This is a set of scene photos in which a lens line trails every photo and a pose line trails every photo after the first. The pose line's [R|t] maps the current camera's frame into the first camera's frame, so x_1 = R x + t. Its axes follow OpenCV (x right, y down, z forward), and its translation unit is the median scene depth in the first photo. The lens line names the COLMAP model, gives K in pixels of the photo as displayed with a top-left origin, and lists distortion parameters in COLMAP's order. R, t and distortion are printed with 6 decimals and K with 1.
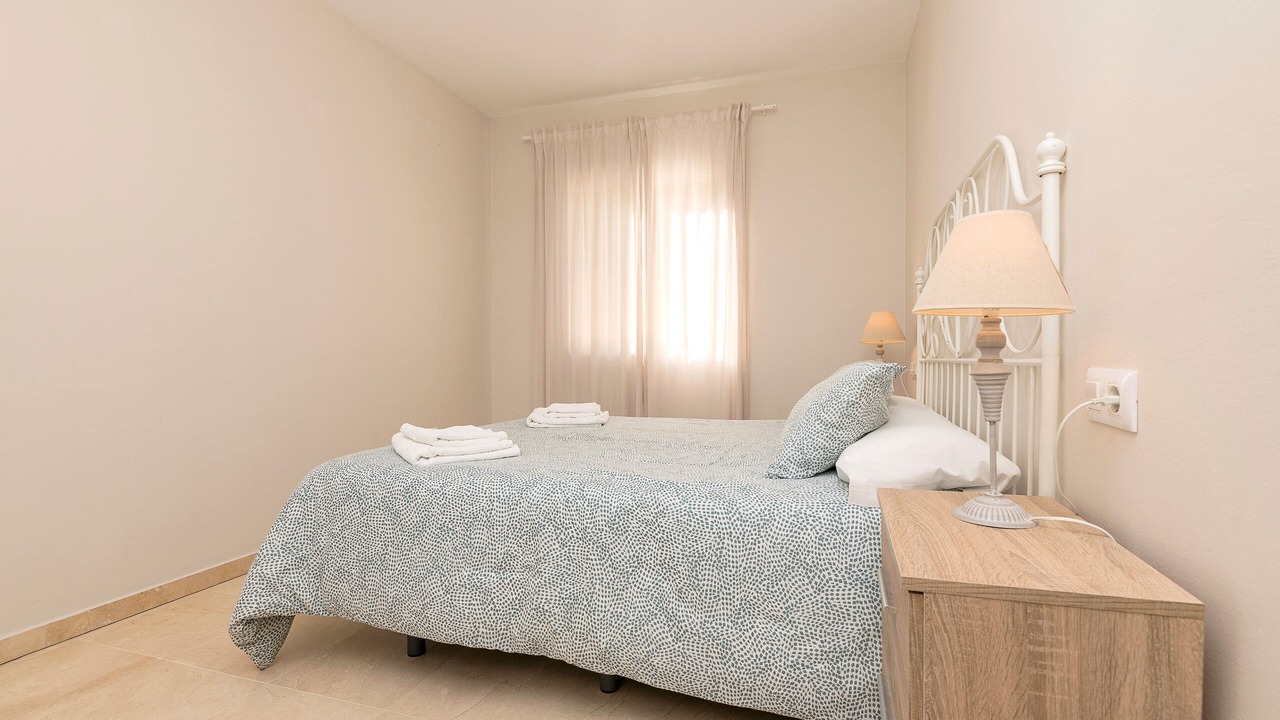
lens RADIAL K [[554.6, 0, 640.9], [0, 554.6, 360.4], [0, 0, 1]] dist [0.000437, -0.000368]
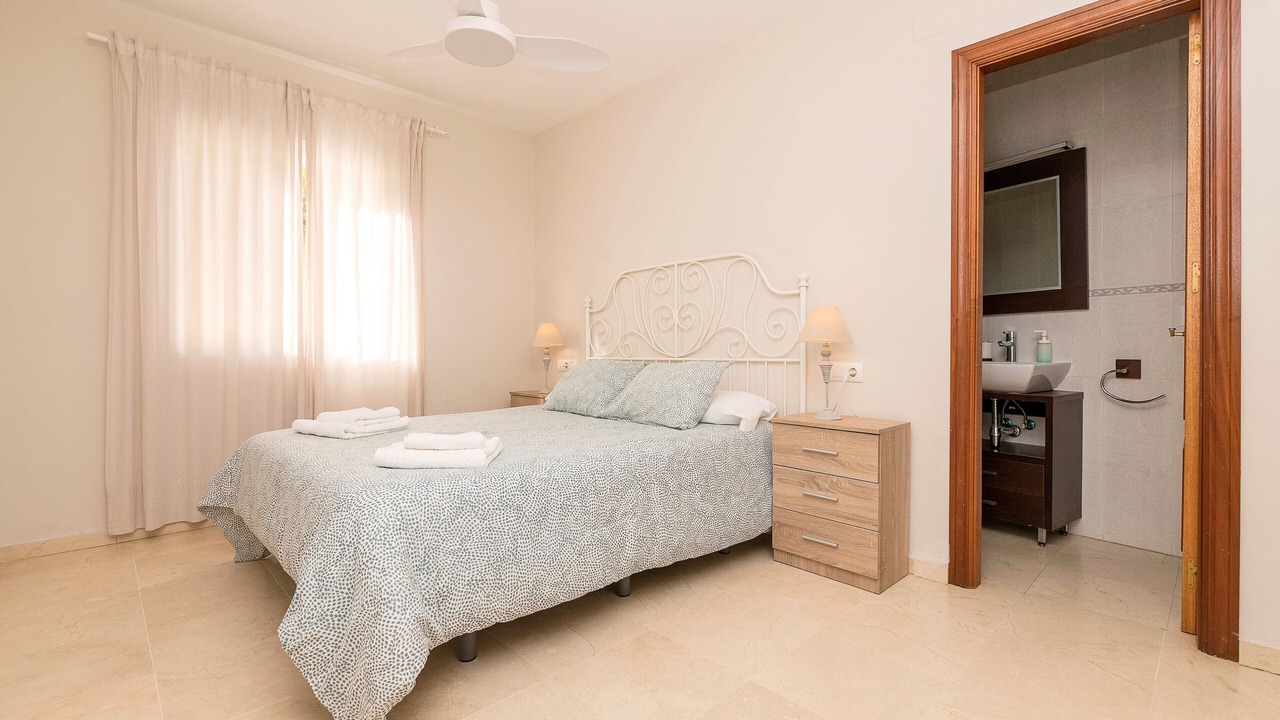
lens RADIAL K [[554.6, 0, 631.0], [0, 554.6, 355.0], [0, 0, 1]] dist [0.000437, -0.000368]
pose [[0.502145, -0.004782, 0.864770, -0.550186], [0.008370, 0.999965, 0.000670, -0.008312], [-0.864743, 0.006902, 0.502167, 0.118165]]
